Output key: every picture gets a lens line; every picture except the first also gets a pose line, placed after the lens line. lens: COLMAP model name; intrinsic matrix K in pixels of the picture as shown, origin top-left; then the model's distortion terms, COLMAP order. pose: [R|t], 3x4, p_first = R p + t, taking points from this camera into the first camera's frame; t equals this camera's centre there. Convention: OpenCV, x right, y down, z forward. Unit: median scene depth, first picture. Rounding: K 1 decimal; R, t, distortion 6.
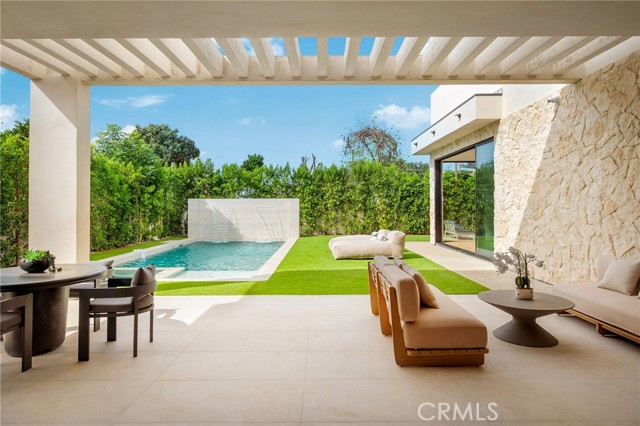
lens RADIAL K [[374.6, 0, 318.4], [0, 374.6, 201.6], [0, 0, 1]] dist [0.006274, 0.000290]
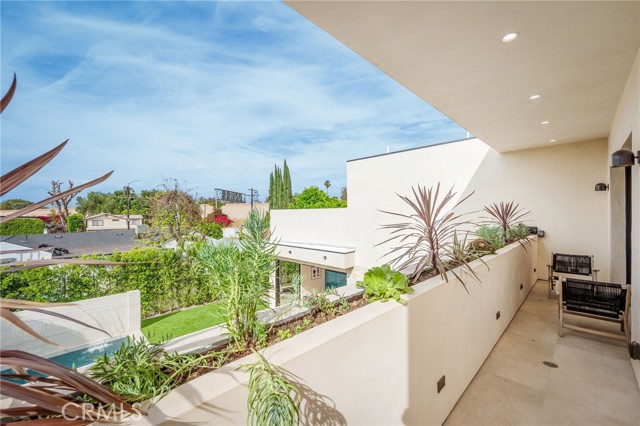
lens RADIAL K [[261.0, 0, 320.1], [0, 261.0, 214.6], [0, 0, 1]] dist [-0.000728, -0.000205]
pose [[0.703919, -0.004397, 0.710267, -0.199412], [-0.004777, 0.999929, 0.010925, -0.215942], [-0.710264, -0.011084, 0.703848, 0.137587]]
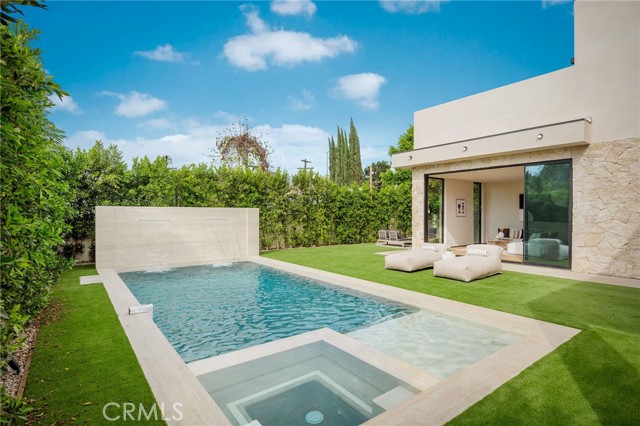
lens RADIAL K [[327.0, 0, 319.1], [0, 327.0, 214.4], [0, 0, 1]] dist [-0.005553, 0.000103]
pose [[0.793192, 0.002059, 0.608969, -0.360350], [-0.010466, 0.999893, 0.010251, -0.003148], [-0.608882, -0.014504, 0.793128, 0.329457]]
